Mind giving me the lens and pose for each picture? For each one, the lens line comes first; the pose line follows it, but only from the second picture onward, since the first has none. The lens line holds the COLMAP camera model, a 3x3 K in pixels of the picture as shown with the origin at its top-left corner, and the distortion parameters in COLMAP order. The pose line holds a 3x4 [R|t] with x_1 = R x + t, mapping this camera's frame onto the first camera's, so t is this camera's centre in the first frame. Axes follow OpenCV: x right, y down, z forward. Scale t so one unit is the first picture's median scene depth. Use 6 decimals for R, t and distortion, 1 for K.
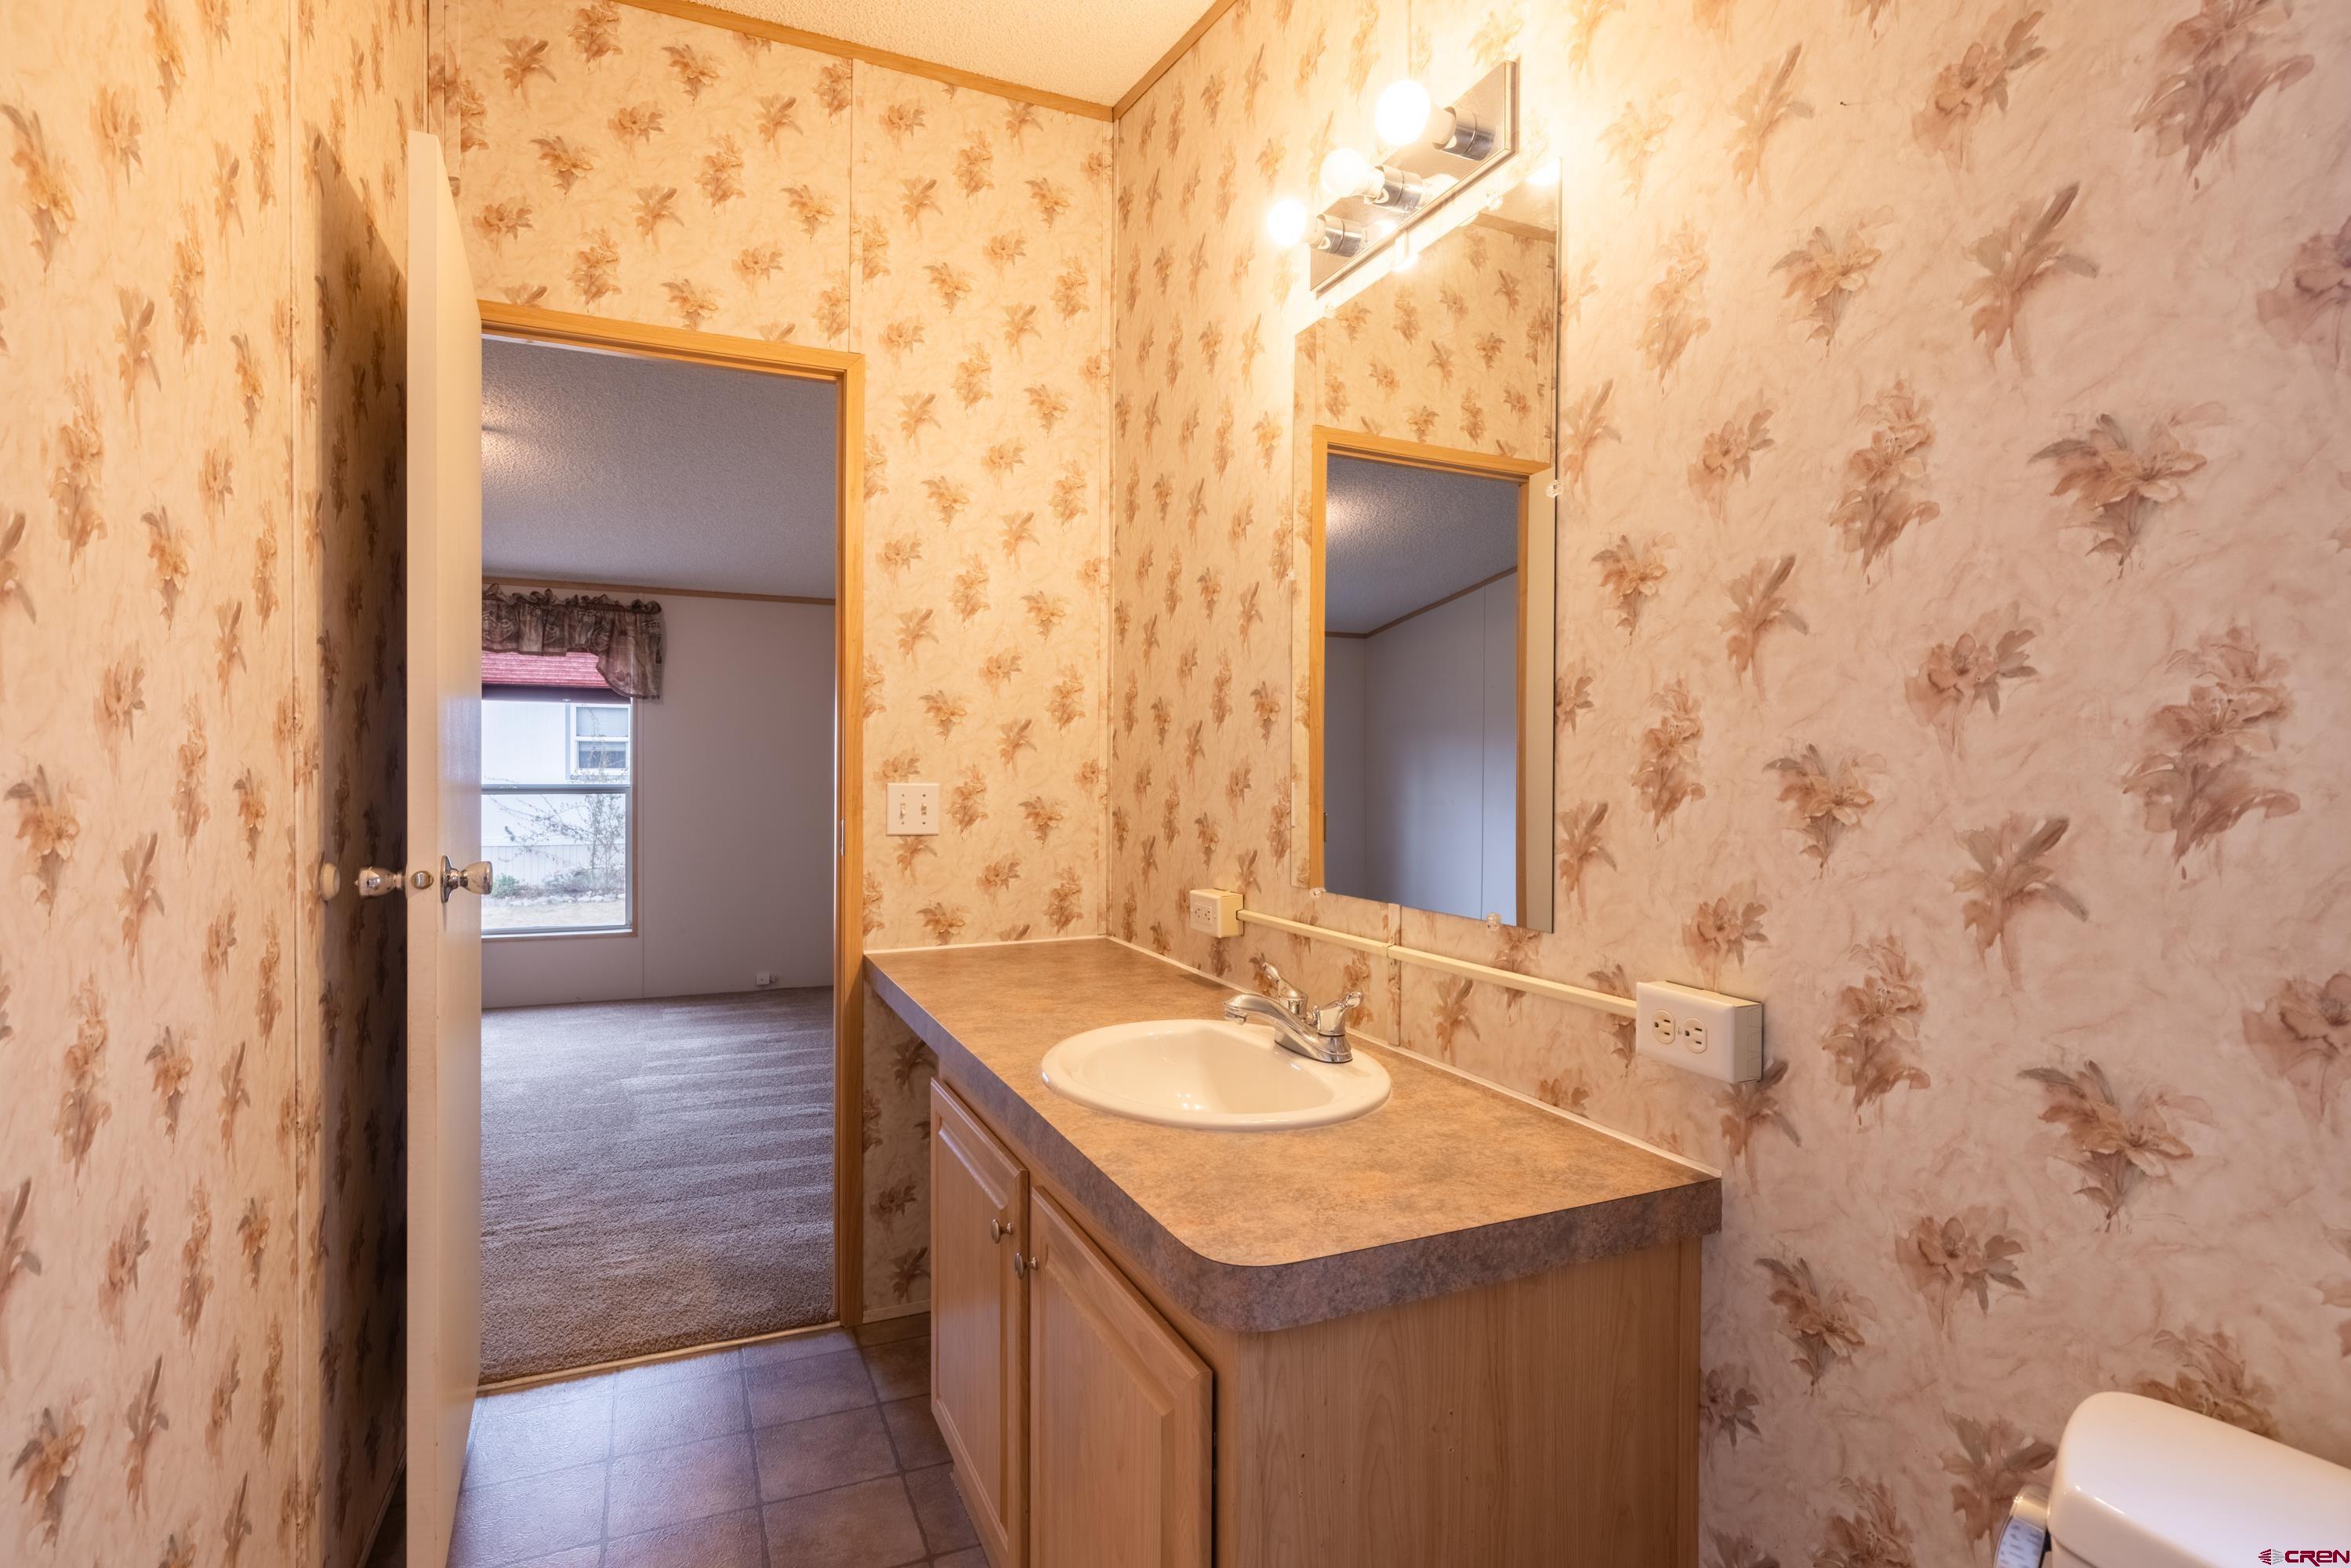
lens RADIAL K [[1154.8, 0, 1169.5], [0, 1154.8, 783.8], [0, 0, 1]] dist [-0.000511, 0.000512]
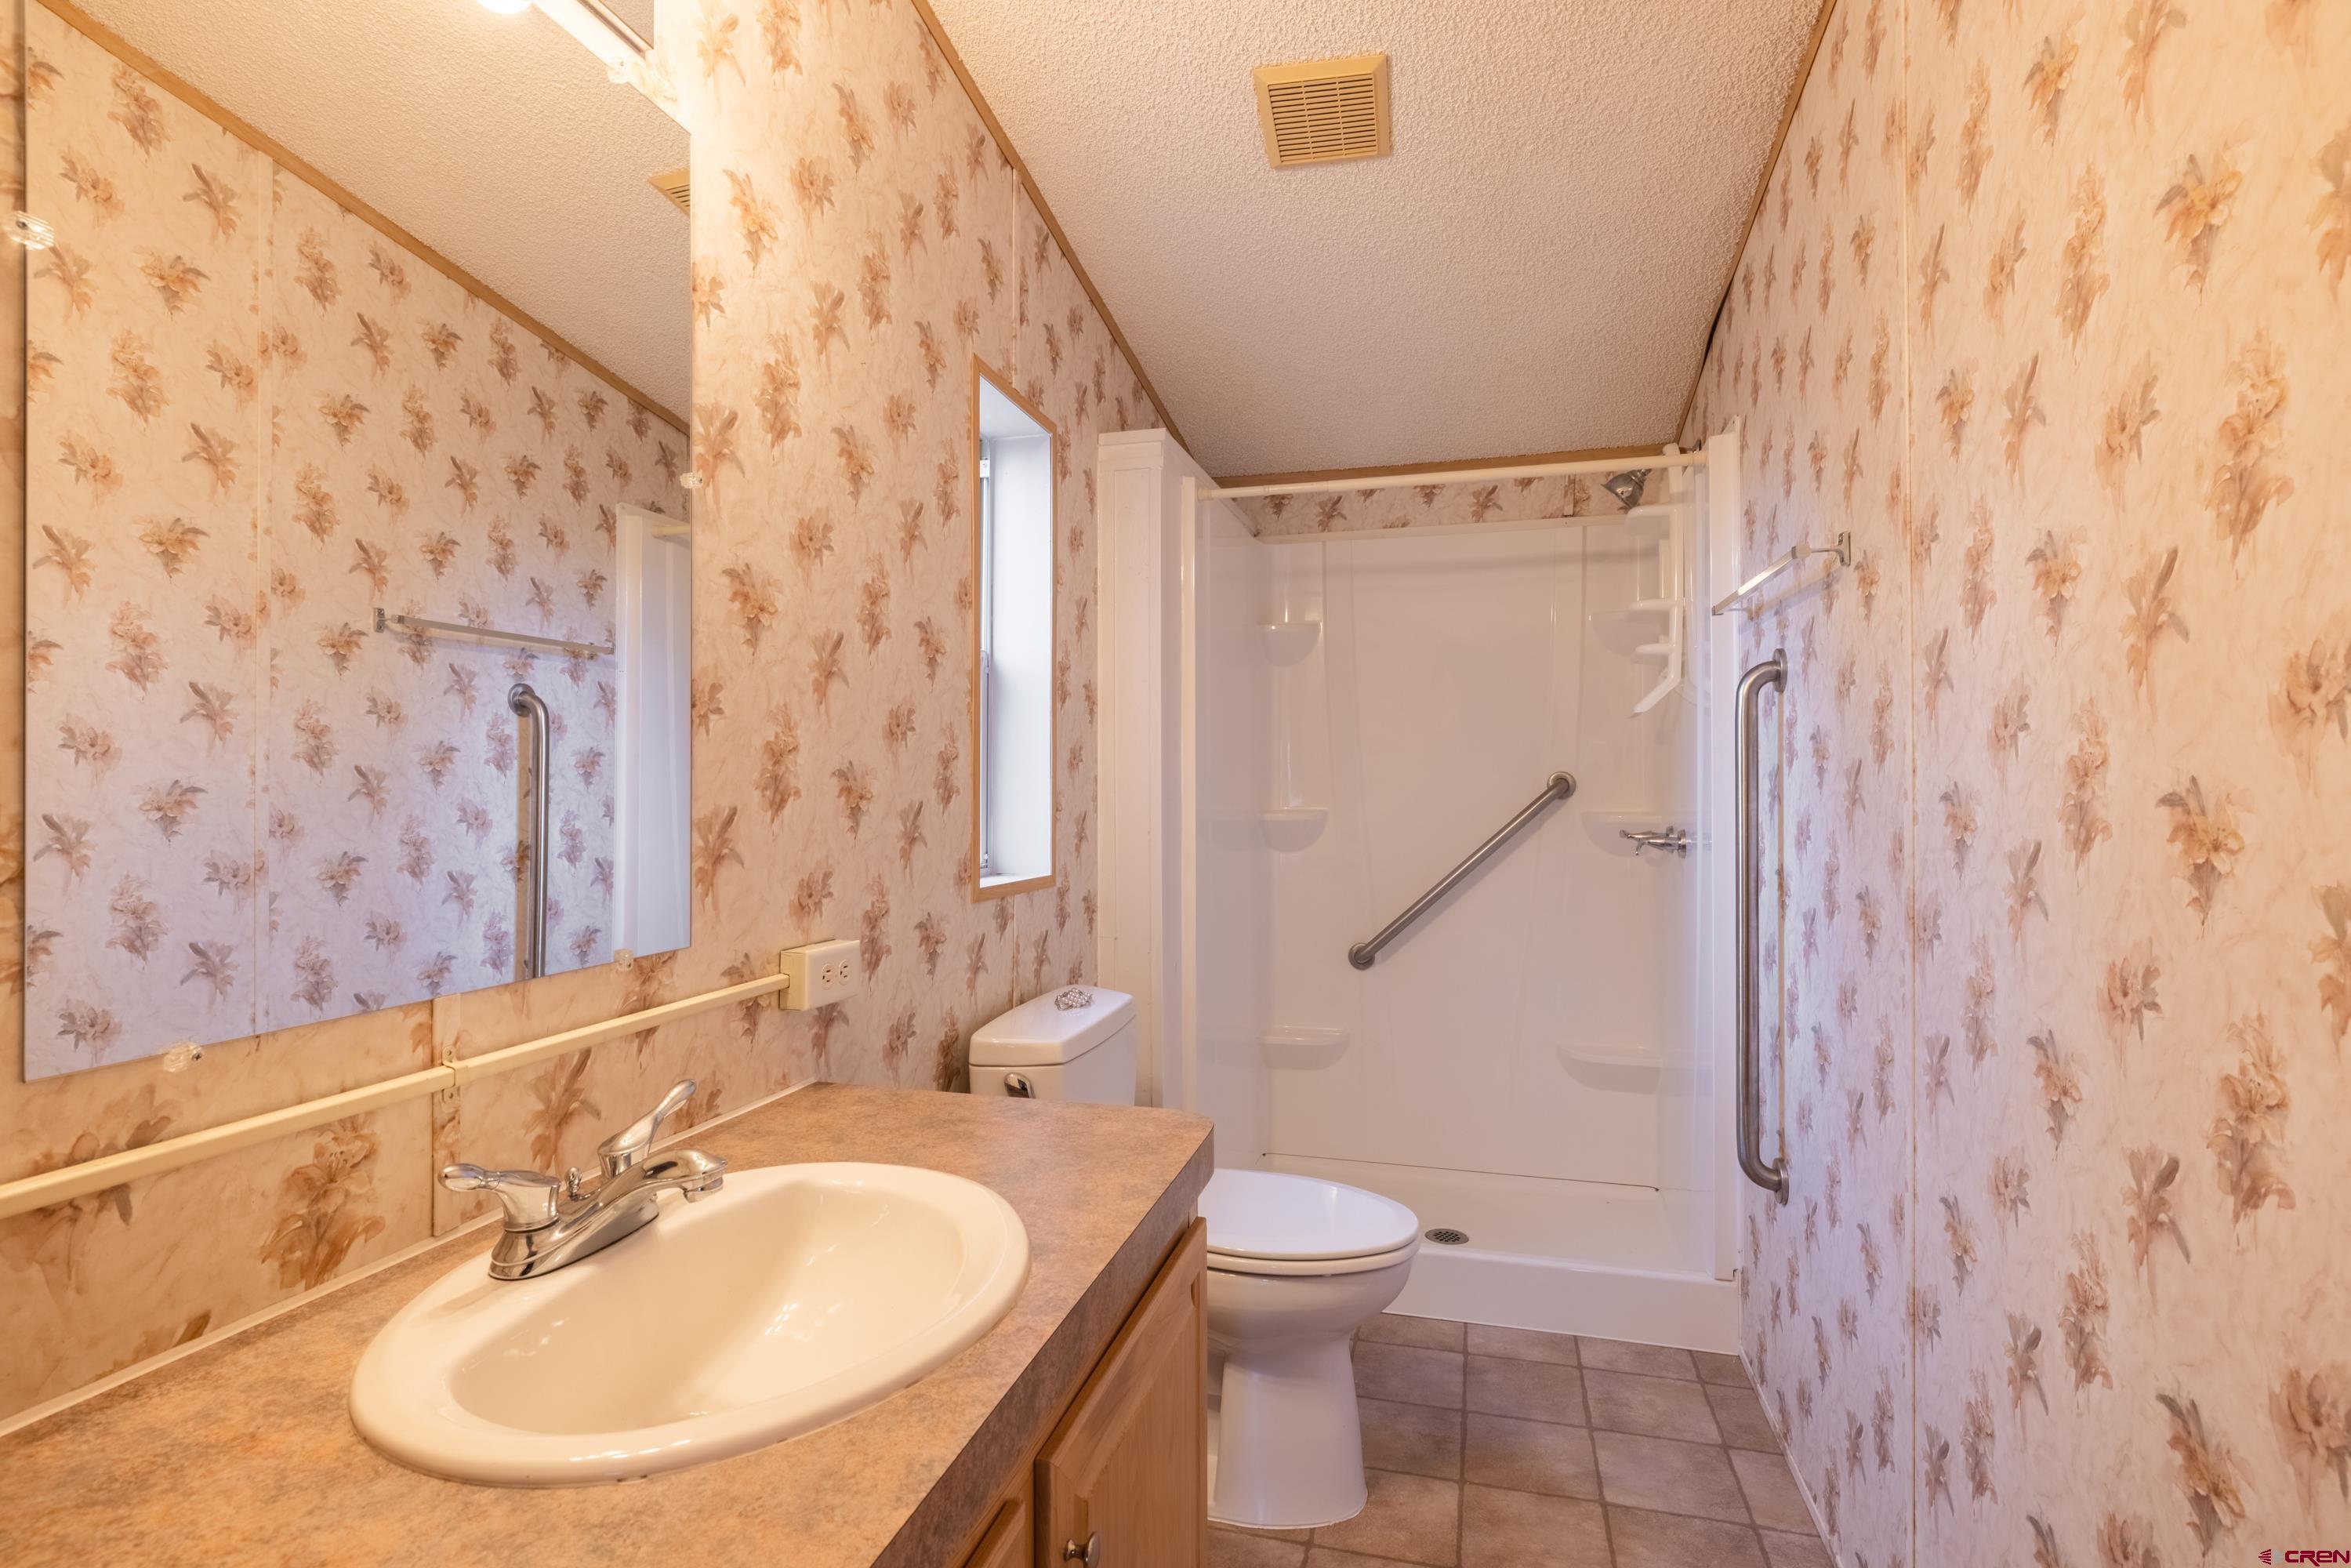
lens RADIAL K [[1154.8, 0, 1169.5], [0, 1154.8, 783.8], [0, 0, 1]] dist [-0.000511, 0.000512]
pose [[-0.778006, -0.004358, 0.628242, -0.643717], [0.001532, 0.999960, 0.008833, -0.013907], [-0.628255, 0.007835, -0.777968, 1.682254]]
